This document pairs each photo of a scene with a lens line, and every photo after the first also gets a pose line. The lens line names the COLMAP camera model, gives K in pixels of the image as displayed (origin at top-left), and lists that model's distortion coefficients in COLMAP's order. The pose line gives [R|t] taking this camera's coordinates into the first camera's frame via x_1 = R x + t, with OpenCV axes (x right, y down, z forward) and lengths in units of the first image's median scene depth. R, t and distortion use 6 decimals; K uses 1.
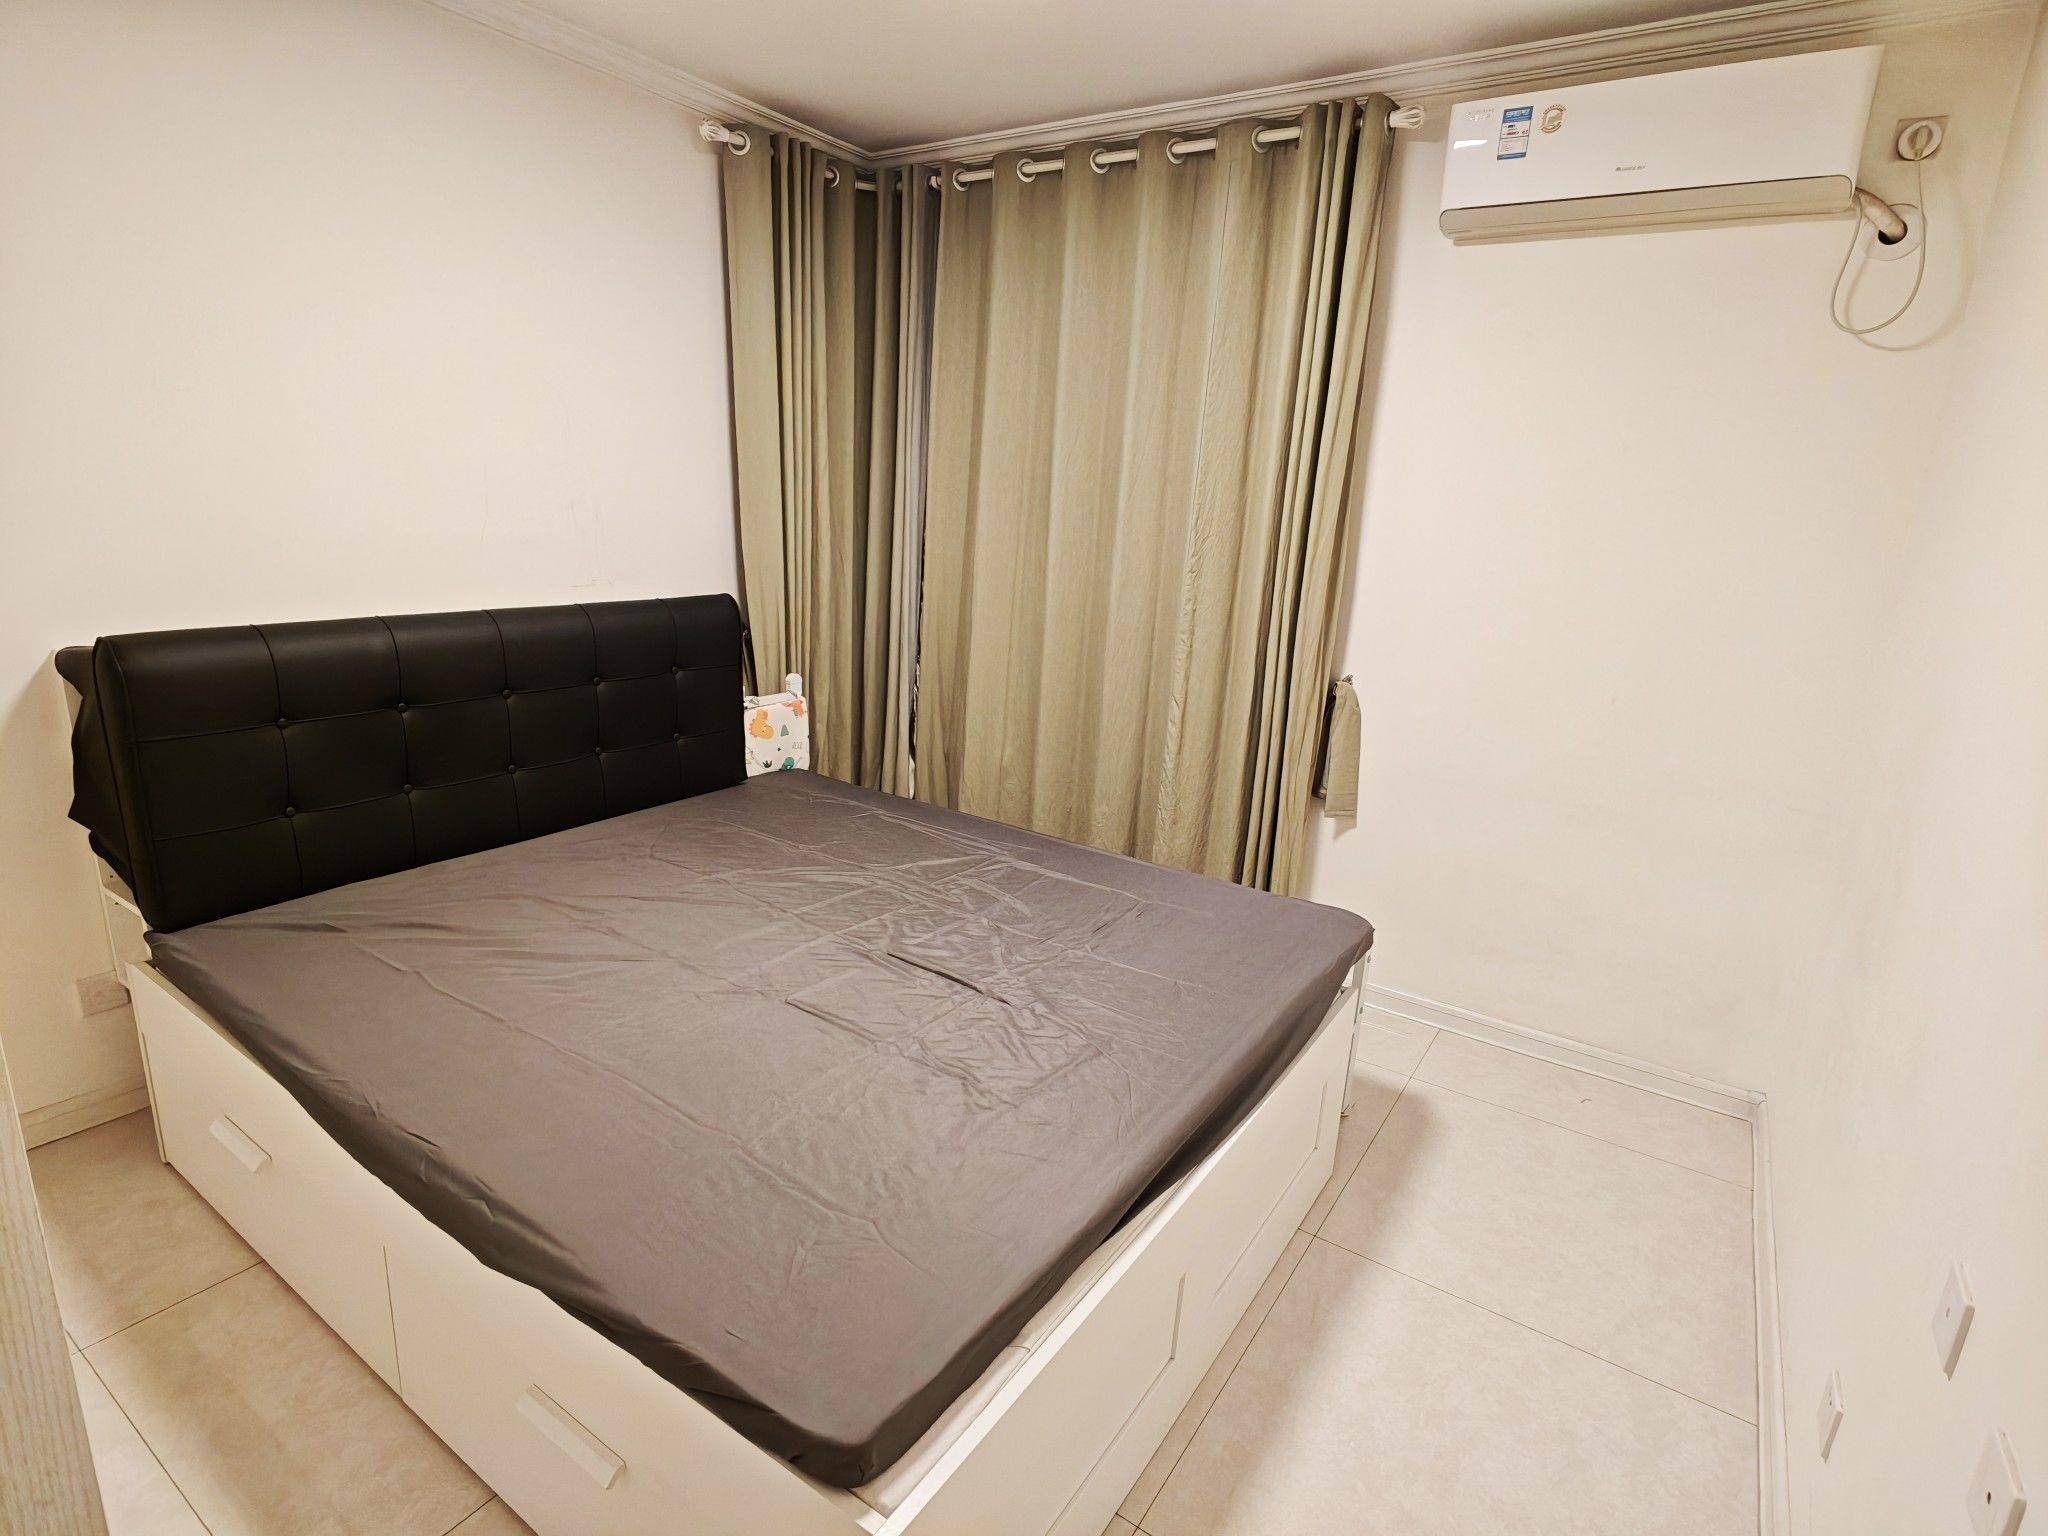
lens RADIAL K [[1047.5, 0, 1022.0], [0, 1047.5, 771.0], [0, 0, 1]] dist [-0.015341, 0.001280]
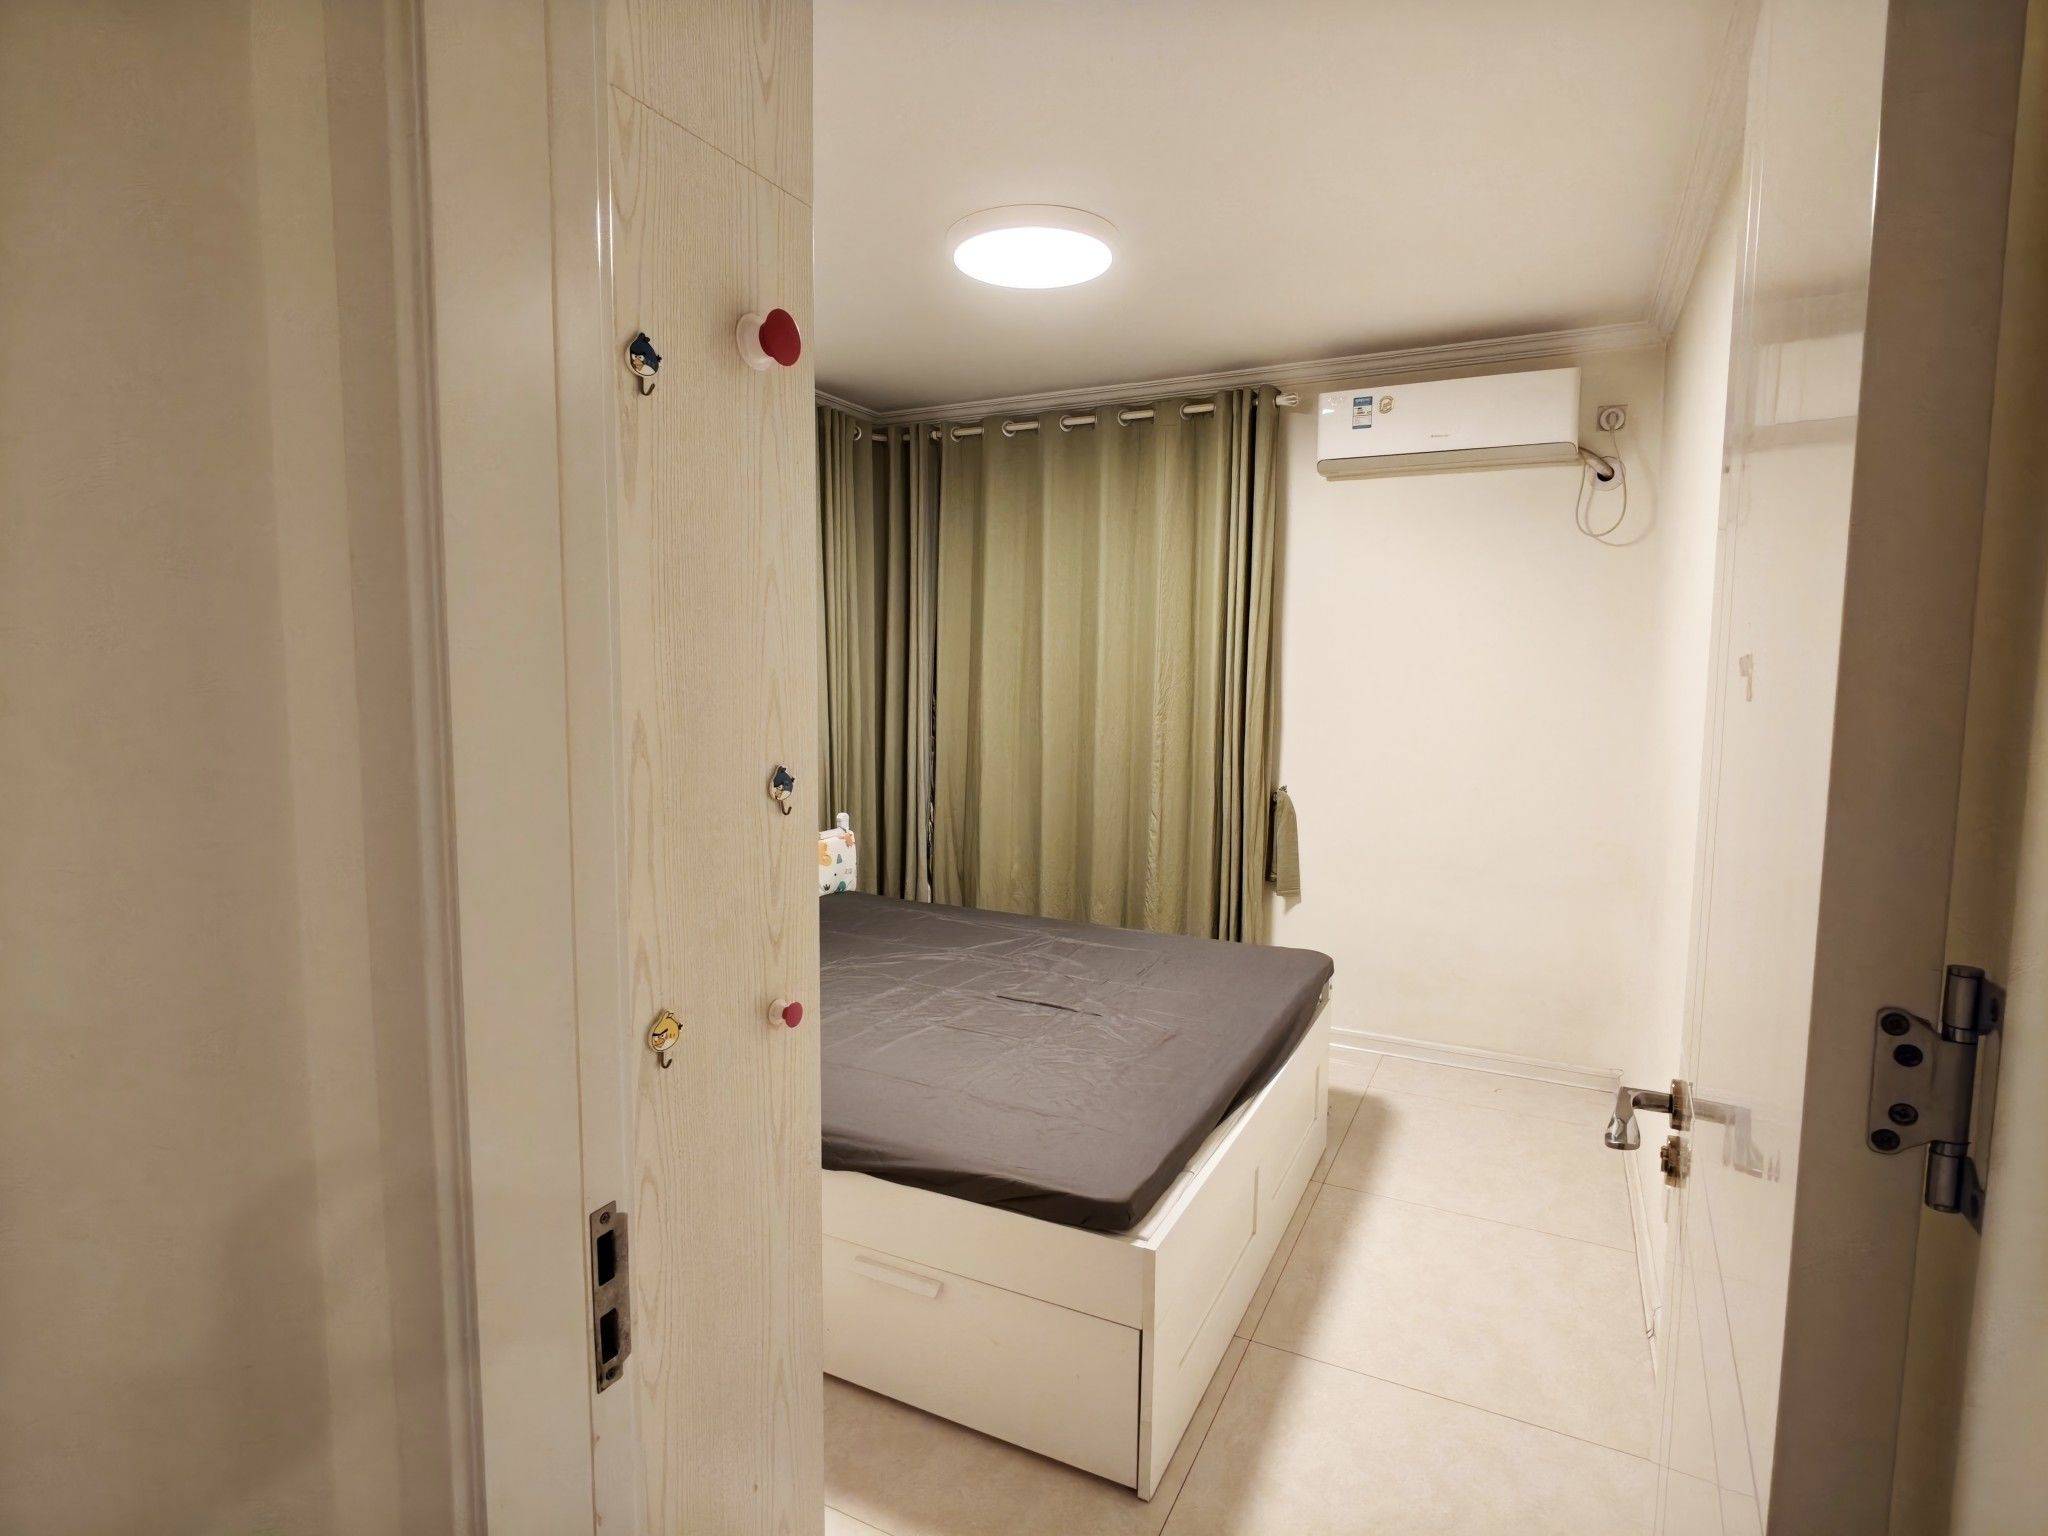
lens RADIAL K [[1047.5, 0, 1026.9], [0, 1047.5, 766.1], [0, 0, 1]] dist [-0.015341, 0.001280]
pose [[0.991602, -0.053001, 0.117965, -0.174477], [0.071237, 0.985155, -0.156191, 0.071956], [-0.107936, 0.163283, 0.980657, -0.283178]]
